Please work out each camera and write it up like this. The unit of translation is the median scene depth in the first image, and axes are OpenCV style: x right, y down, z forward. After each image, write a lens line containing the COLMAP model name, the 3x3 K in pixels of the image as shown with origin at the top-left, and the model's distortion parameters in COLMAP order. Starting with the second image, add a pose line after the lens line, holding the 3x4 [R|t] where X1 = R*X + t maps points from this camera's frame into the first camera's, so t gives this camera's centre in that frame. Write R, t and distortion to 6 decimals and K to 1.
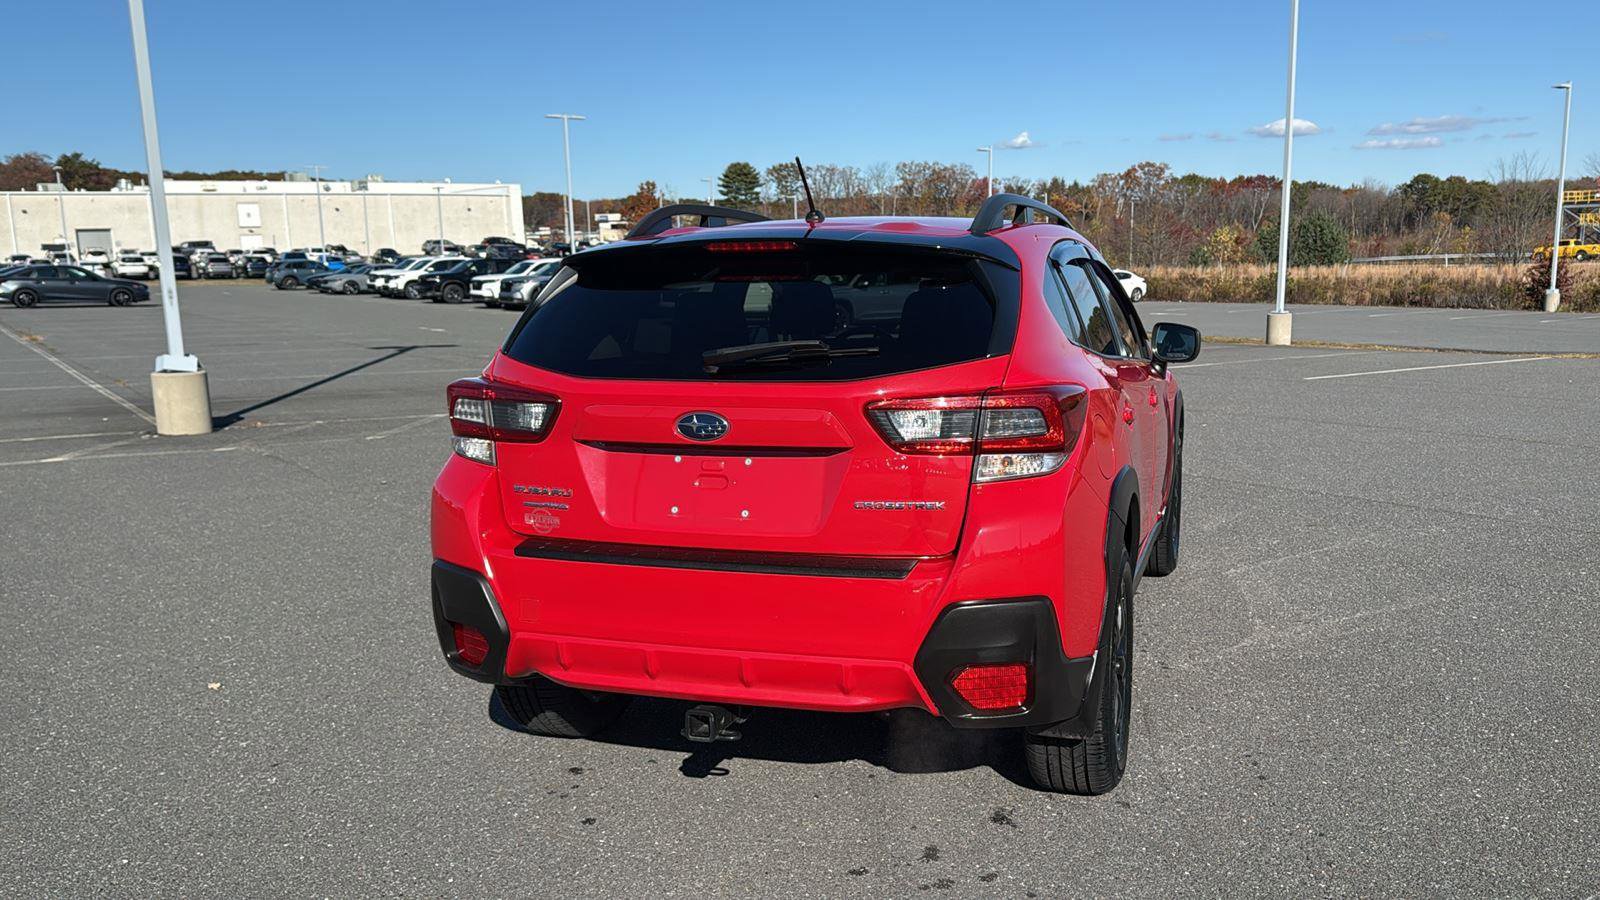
lens RADIAL K [[1301.3, 0, 814.6], [0, 1301.3, 501.1], [0, 0, 1]] dist [0.101146, -0.147119]
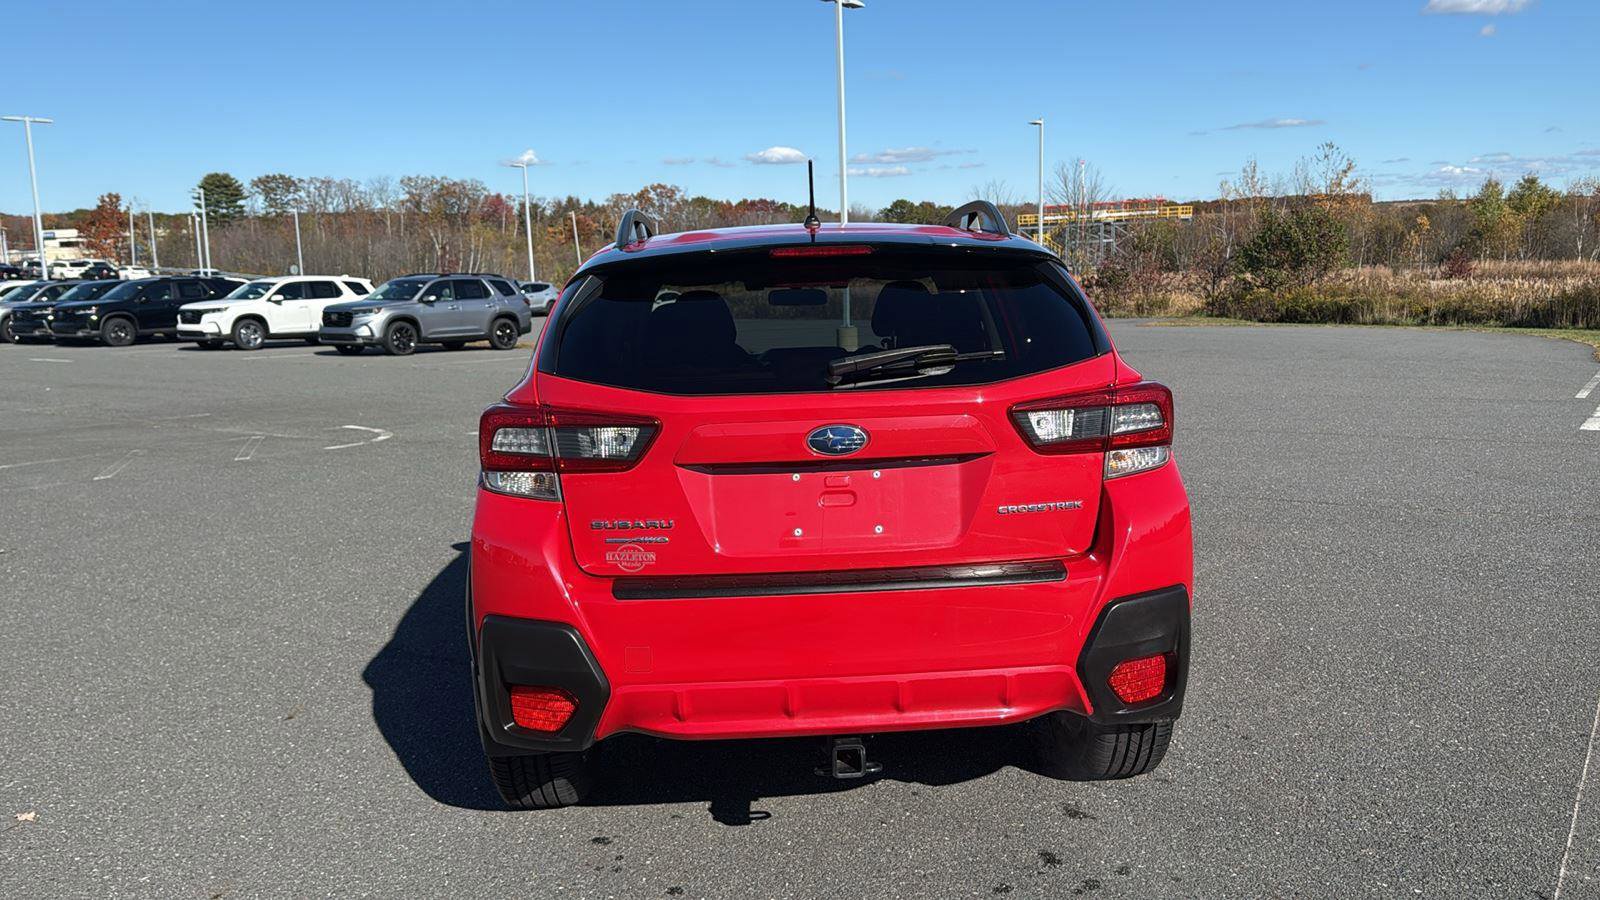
lens RADIAL K [[1305.3, 0, 828.3], [0, 1305.3, 479.1], [0, 0, 1]] dist [0.109569, -0.158737]
pose [[0.929493, -0.069366, 0.362259, -0.255463], [0.080338, 0.996650, -0.015293, -0.009047], [-0.359985, 0.043318, 0.931952, 0.075400]]
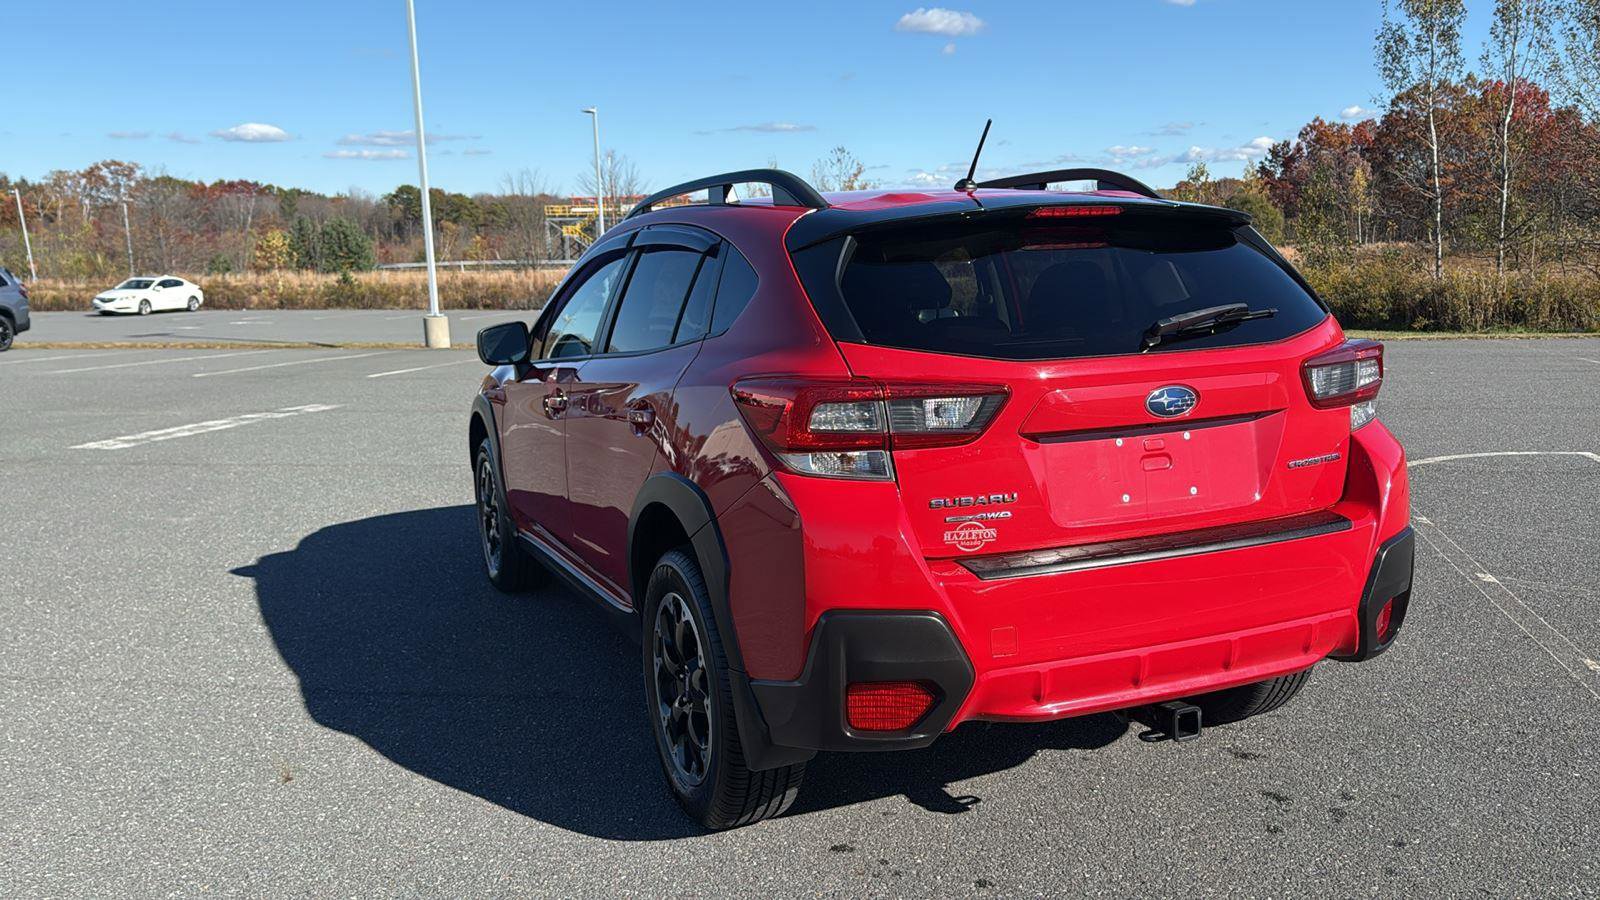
lens RADIAL K [[1305.3, 0, 825.4], [0, 1305.3, 491.1], [0, 0, 1]] dist [0.109569, -0.158737]
pose [[0.730696, -0.125481, 0.671073, -0.529848], [0.135275, 0.990085, 0.037837, -0.036896], [-0.669167, 0.063132, 0.740426, 0.280684]]
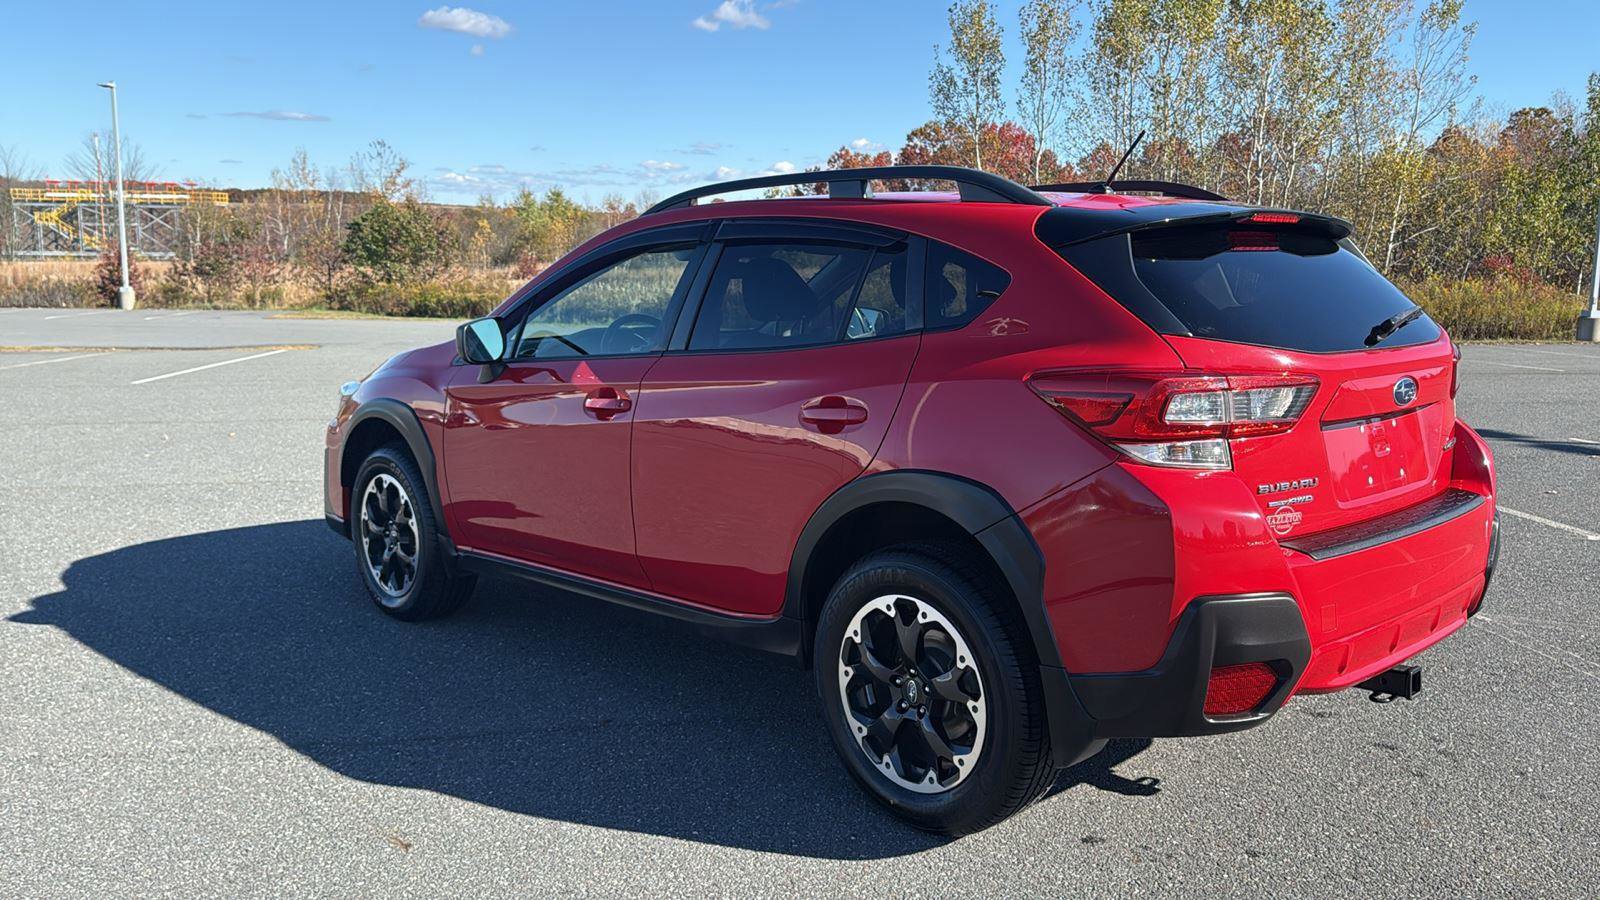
lens RADIAL K [[1305.3, 0, 819.5], [0, 1305.3, 459.4], [0, 0, 1]] dist [0.109569, -0.158737]
pose [[0.446608, -0.120025, 0.886643, -0.717256], [0.148162, 0.987201, 0.059007, -0.078865], [-0.882377, 0.105013, 0.458675, 0.549723]]
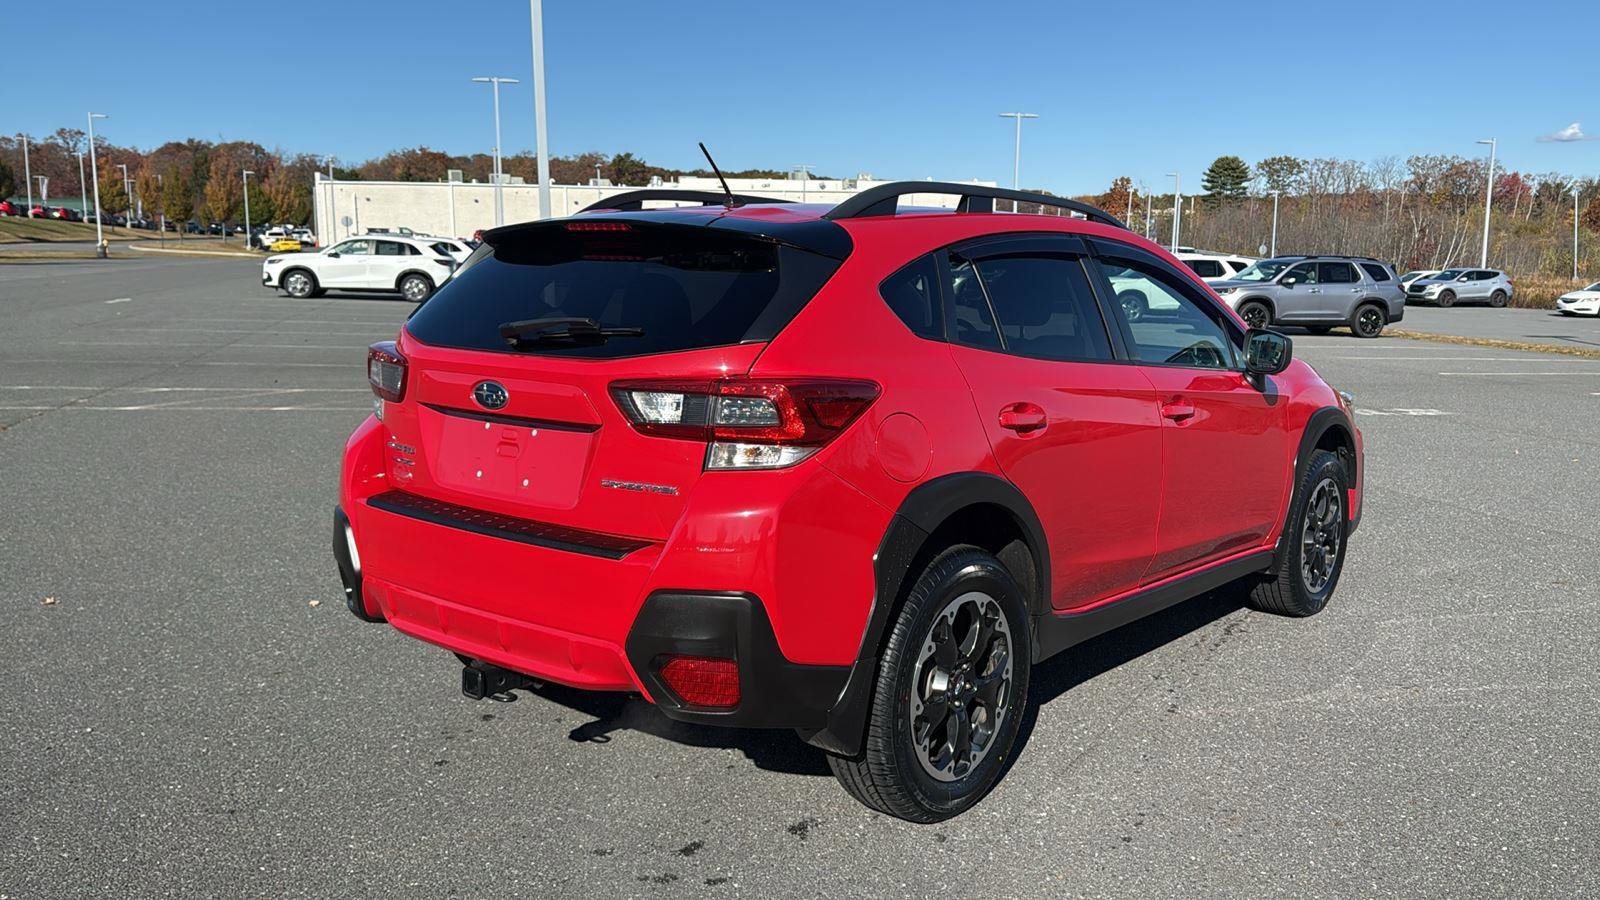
lens RADIAL K [[1301.3, 0, 826.6], [0, 1301.3, 456.9], [0, 0, 1]] dist [0.101146, -0.147119]
pose [[0.934852, 0.080645, -0.345757, 0.312180], [-0.090727, 0.995790, -0.013046, -0.011072], [0.343249, 0.043566, 0.938233, 0.066301]]
